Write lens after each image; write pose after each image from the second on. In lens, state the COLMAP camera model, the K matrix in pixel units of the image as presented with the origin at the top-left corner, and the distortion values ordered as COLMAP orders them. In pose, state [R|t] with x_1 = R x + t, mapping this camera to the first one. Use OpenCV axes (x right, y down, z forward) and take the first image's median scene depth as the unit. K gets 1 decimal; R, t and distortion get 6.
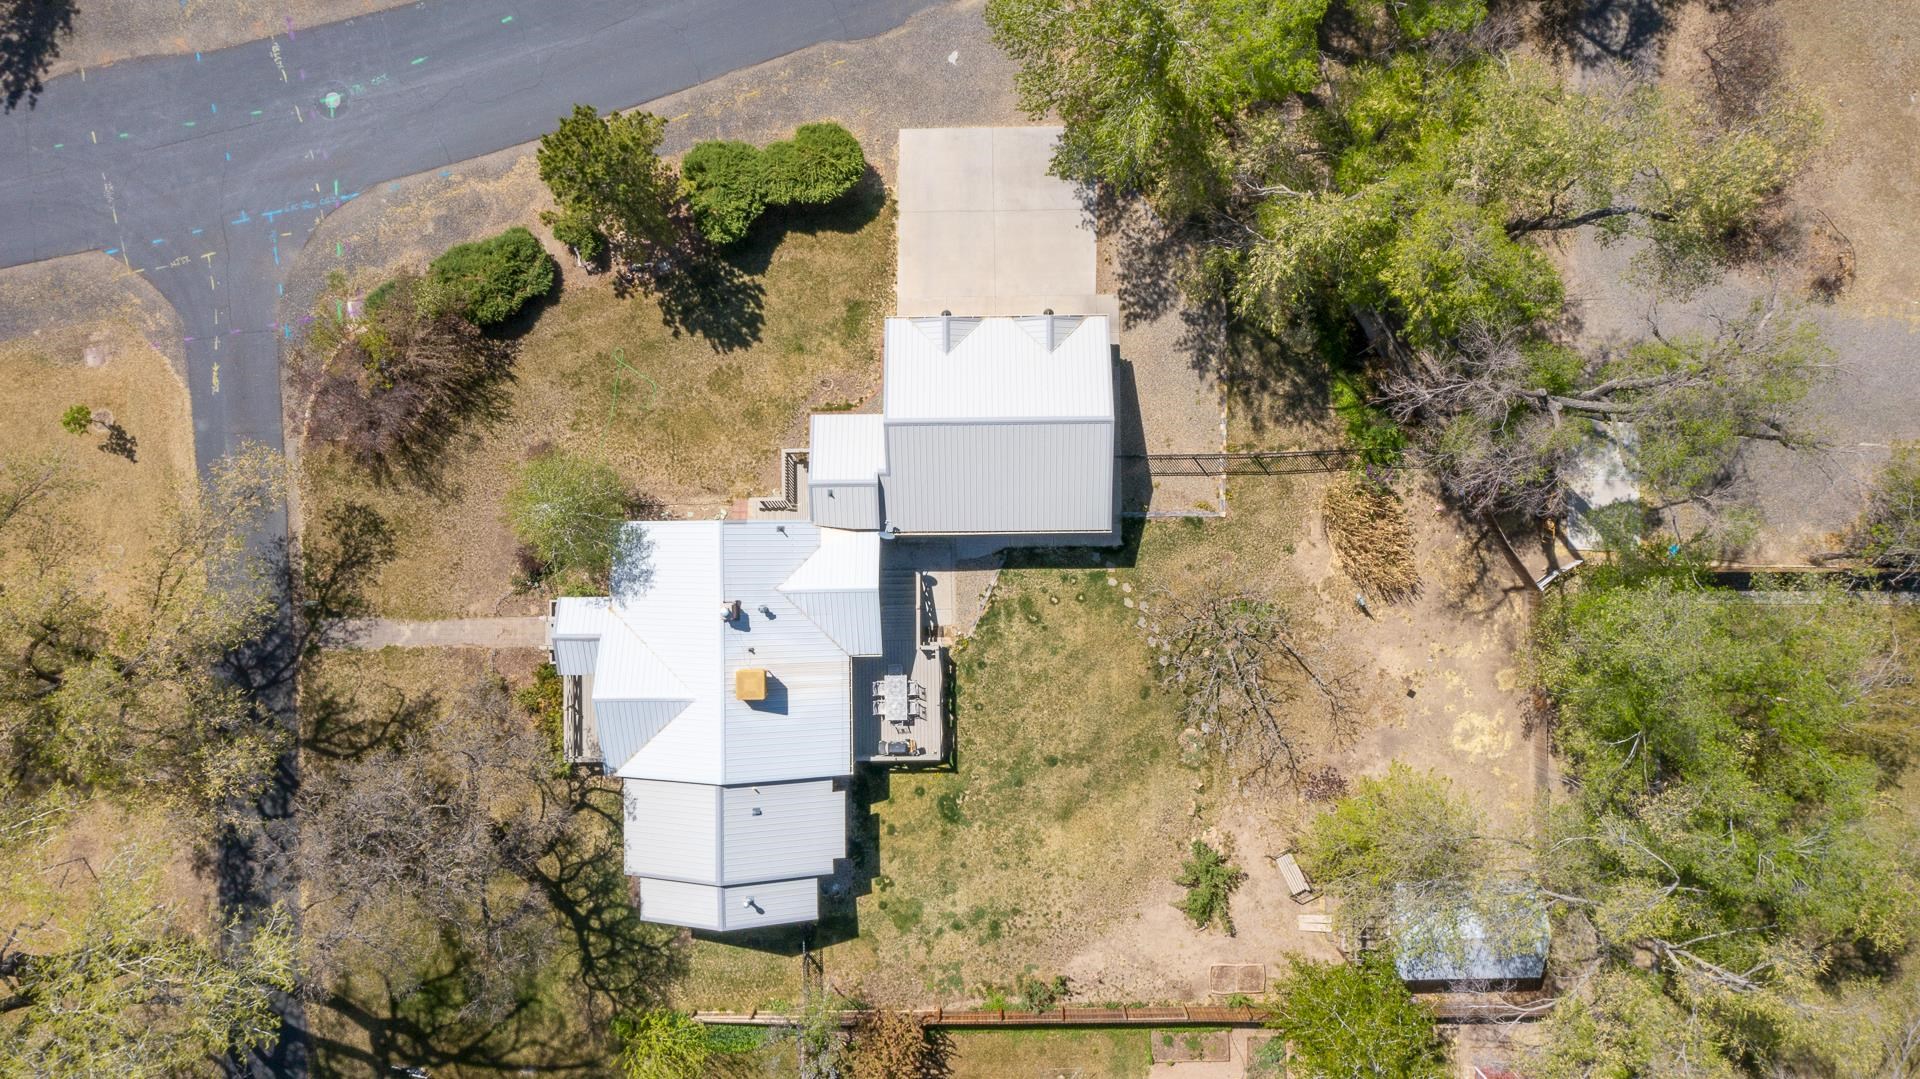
lens RADIAL K [[1530.4, 0, 962.1], [0, 1530.4, 539.5], [0, 0, 1]] dist [-0.011551, 0.003229]
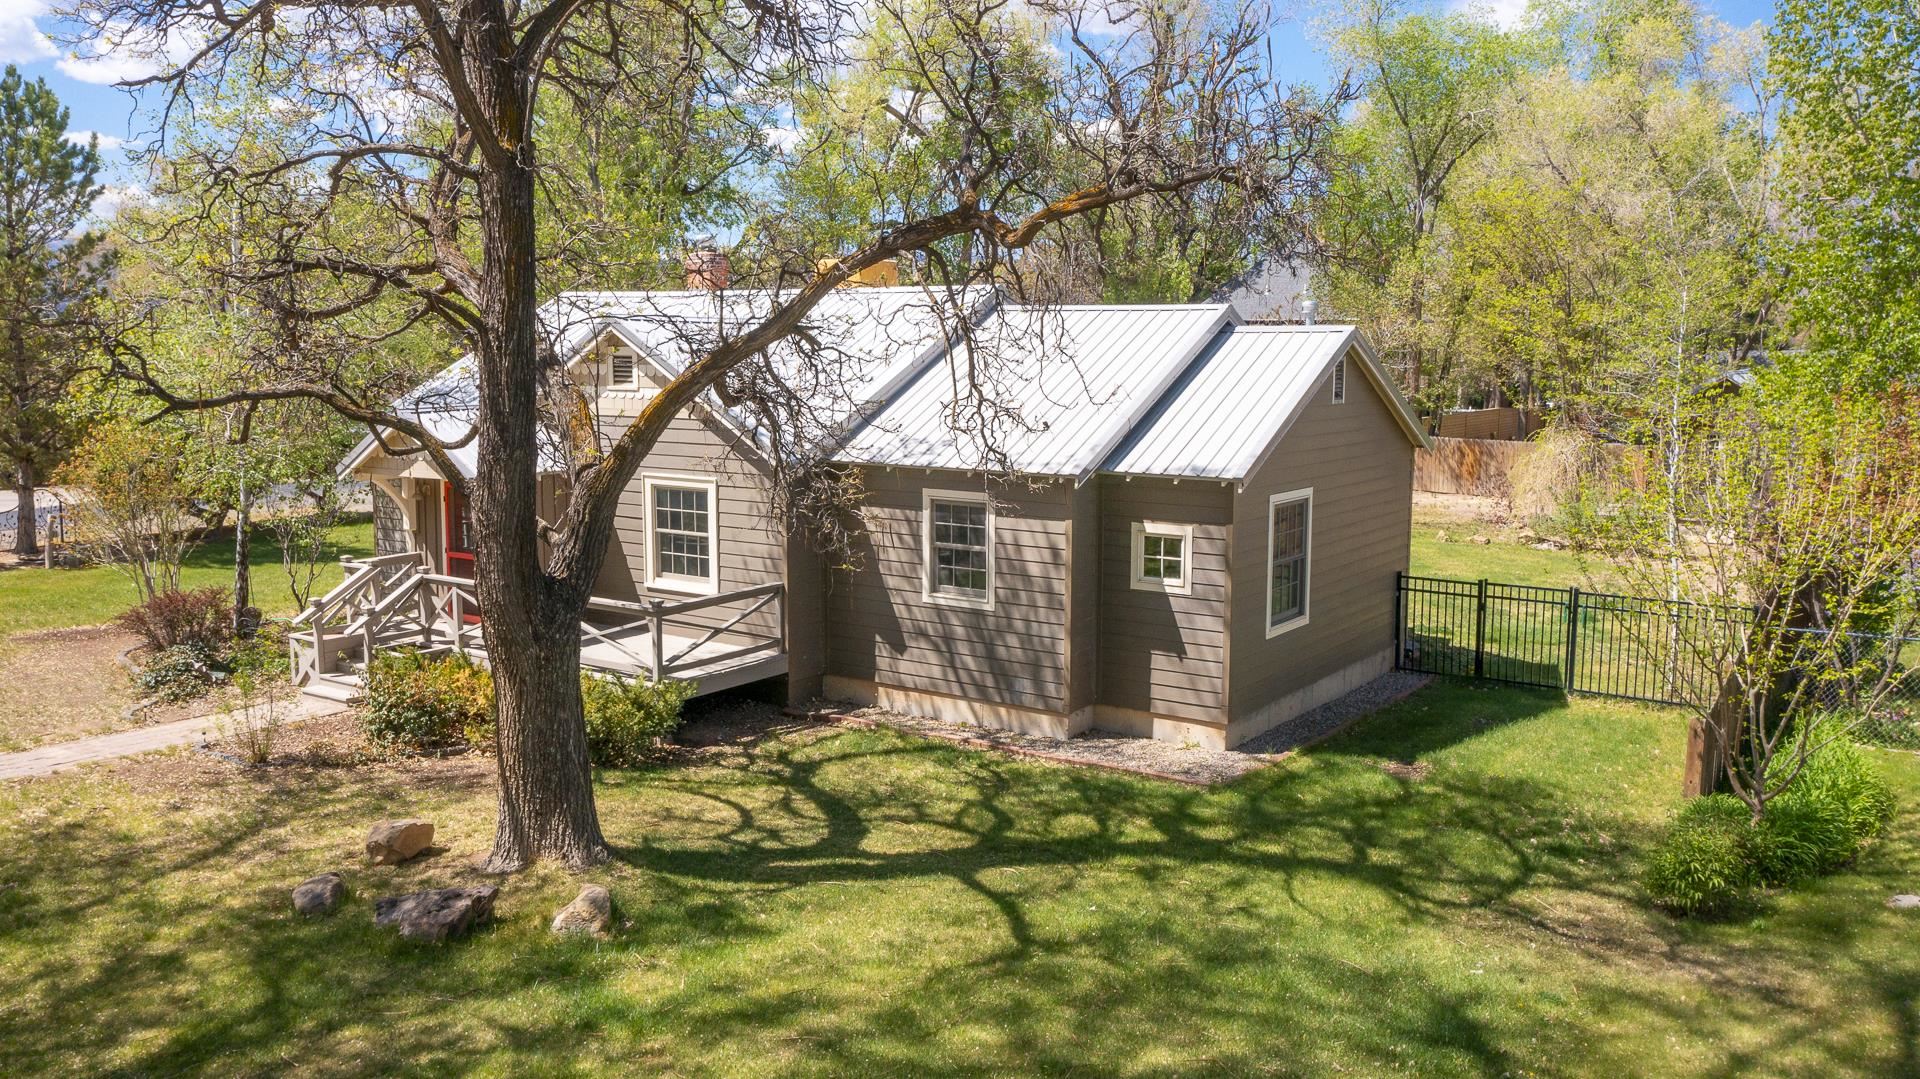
lens RADIAL K [[1530.4, 0, 960.1], [0, 1530.4, 538.5], [0, 0, 1]] dist [-0.011551, 0.003229]
pose [[0.575018, -0.089793, 0.813198, -0.455386], [0.818102, 0.072754, -0.570452, 0.352382], [-0.007941, 0.993300, 0.115295, 0.926478]]
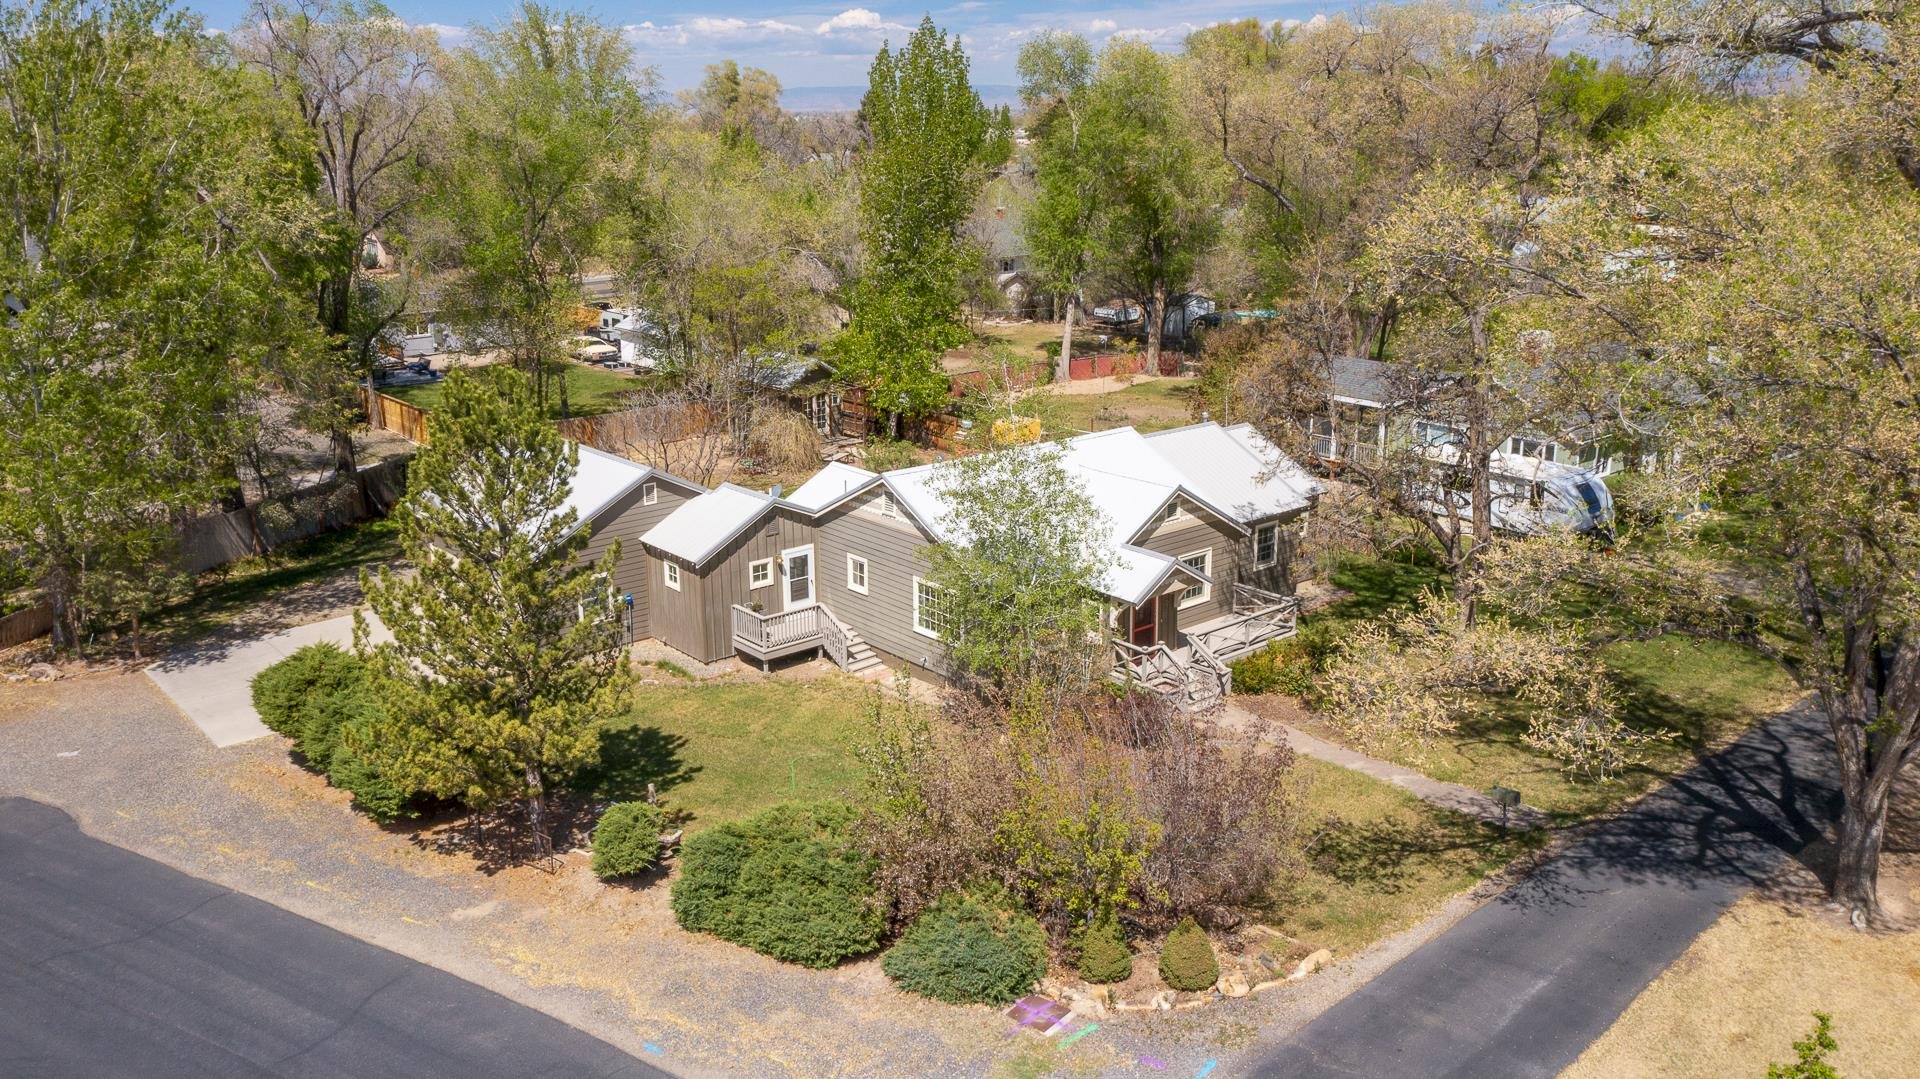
lens RADIAL K [[1530.4, 0, 961.2], [0, 1530.4, 547.2], [0, 0, 1]] dist [-0.011551, 0.003229]
pose [[-0.646905, -0.196567, 0.736801, -0.663631], [0.762380, -0.188278, 0.619135, -0.402325], [0.017021, 0.962244, 0.271657, 0.757966]]
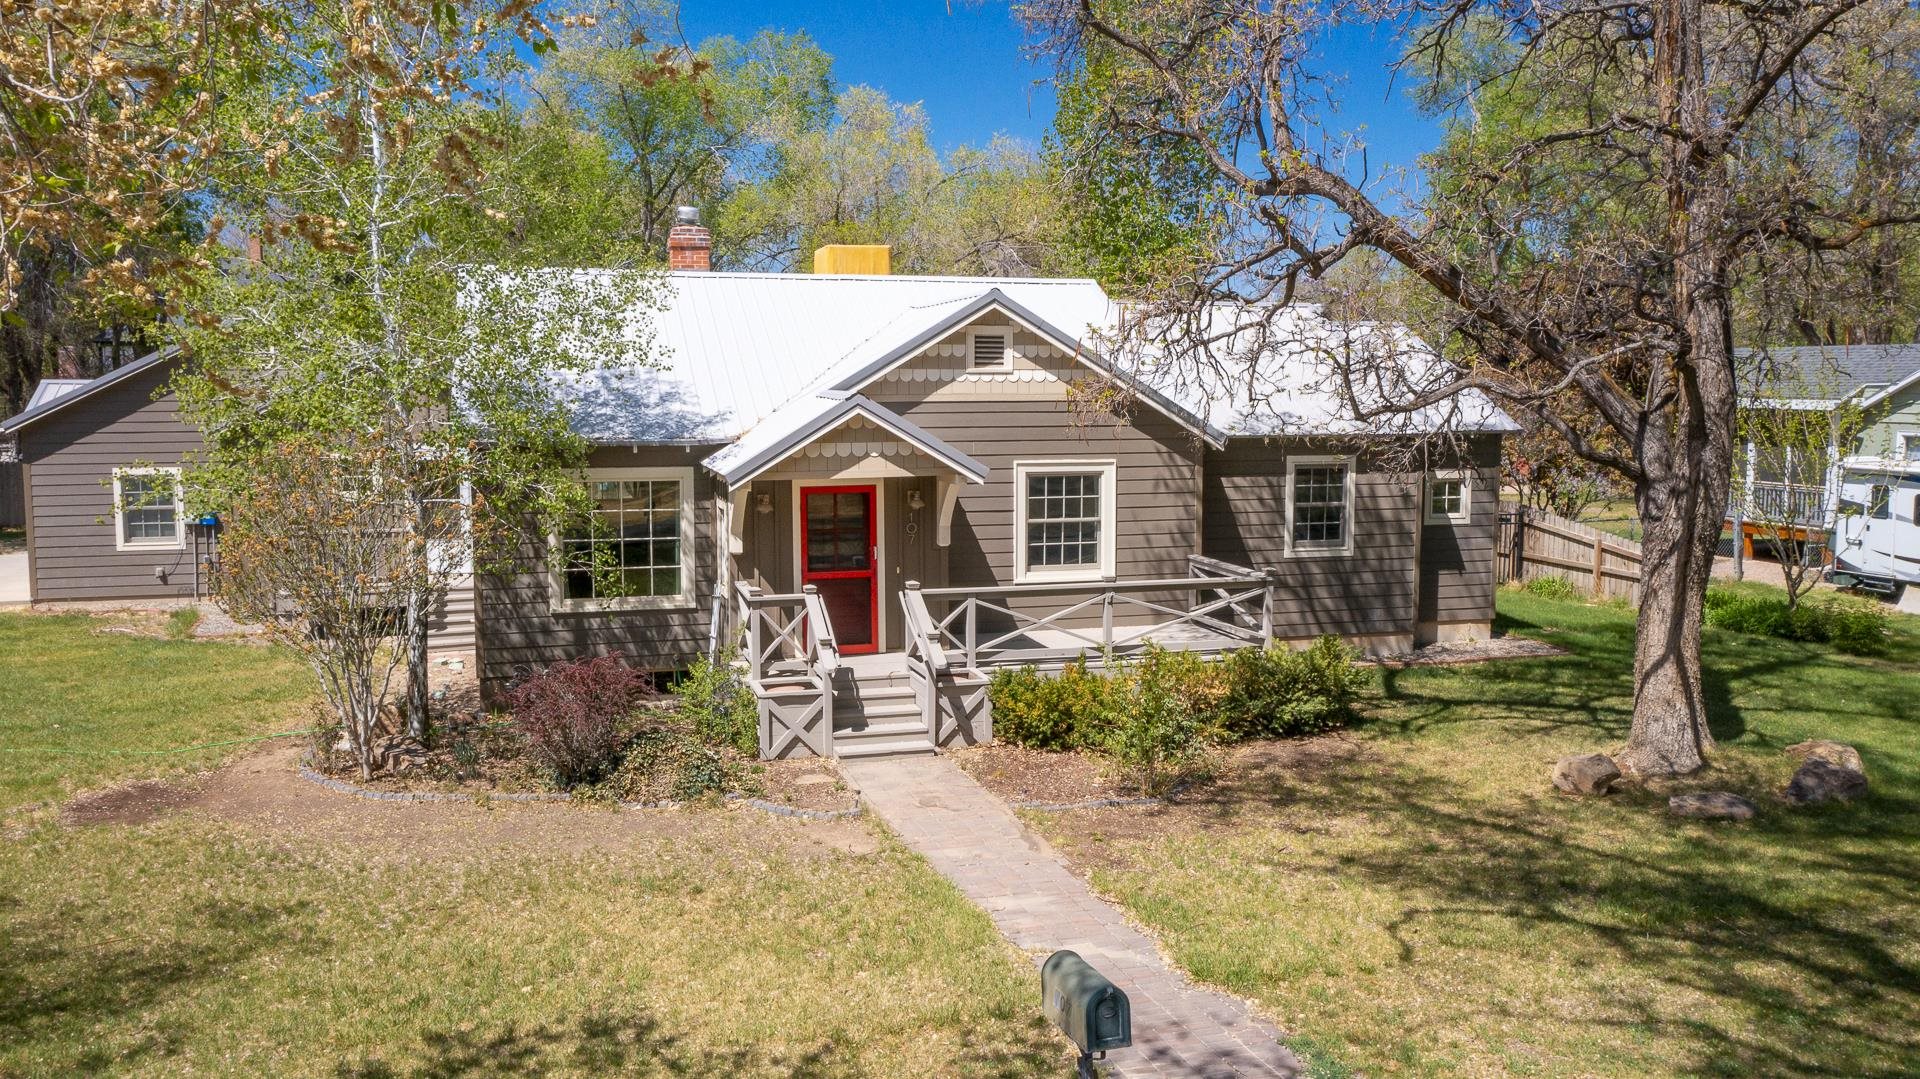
lens RADIAL K [[1530.4, 0, 976.1], [0, 1530.4, 553.6], [0, 0, 1]] dist [-0.011551, 0.003229]
pose [[-0.278264, -0.097462, 0.955547, -0.521552], [0.960481, -0.035166, 0.276114, 0.004146], [0.006692, 0.994618, 0.103396, 0.937867]]
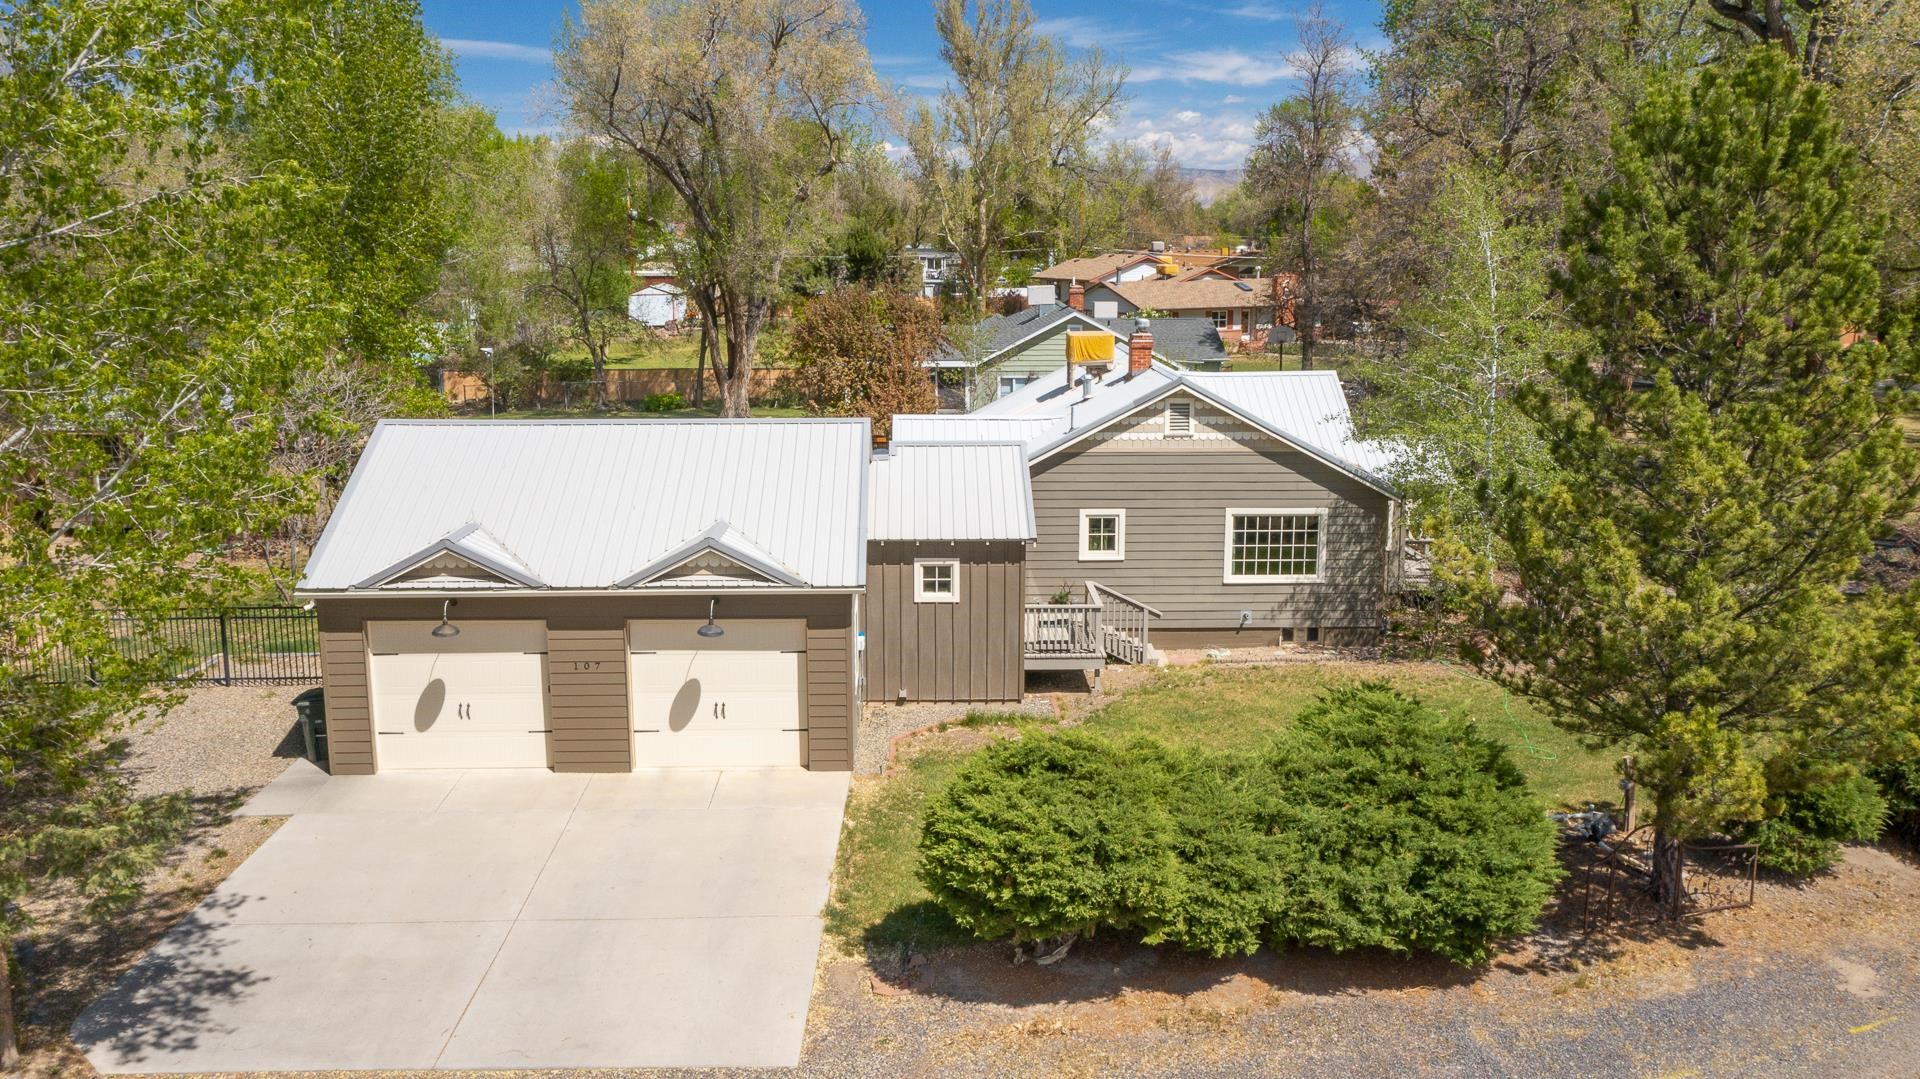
lens RADIAL K [[1530.4, 0, 956.9], [0, 1530.4, 530.3], [0, 0, 1]] dist [-0.011551, 0.003229]
pose [[-0.999697, 0.017751, -0.017053, -0.064729], [-0.020222, -0.197263, 0.980142, -0.498726], [0.014035, 0.980190, 0.197562, 0.857443]]
